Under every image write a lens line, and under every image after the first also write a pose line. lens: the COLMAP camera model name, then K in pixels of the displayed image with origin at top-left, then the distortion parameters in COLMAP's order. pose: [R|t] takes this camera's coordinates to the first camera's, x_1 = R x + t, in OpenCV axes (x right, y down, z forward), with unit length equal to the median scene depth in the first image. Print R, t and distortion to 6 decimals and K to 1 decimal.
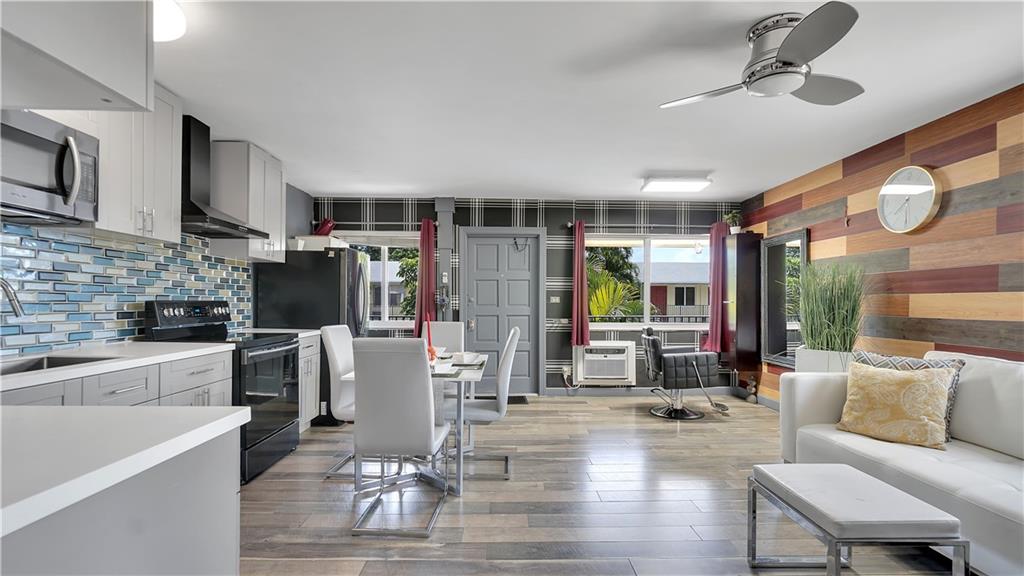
lens RADIAL K [[456.4, 0, 512.4], [0, 456.4, 304.4], [0, 0, 1]] dist [0.000217, 0.000703]
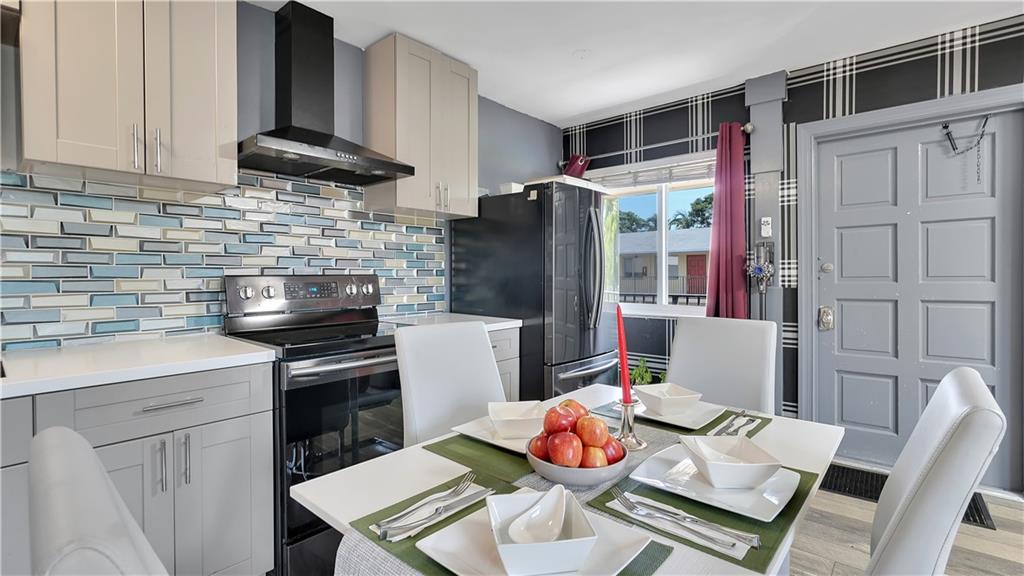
lens RADIAL K [[469.7, 0, 508.9], [0, 469.7, 280.3], [0, 0, 1]] dist [-0.001544, 0.000517]
pose [[0.739424, -0.000592, -0.673239, -0.002553], [0.005612, 0.999970, 0.005283, -0.001917], [0.673216, -0.007685, 0.739406, 0.608599]]
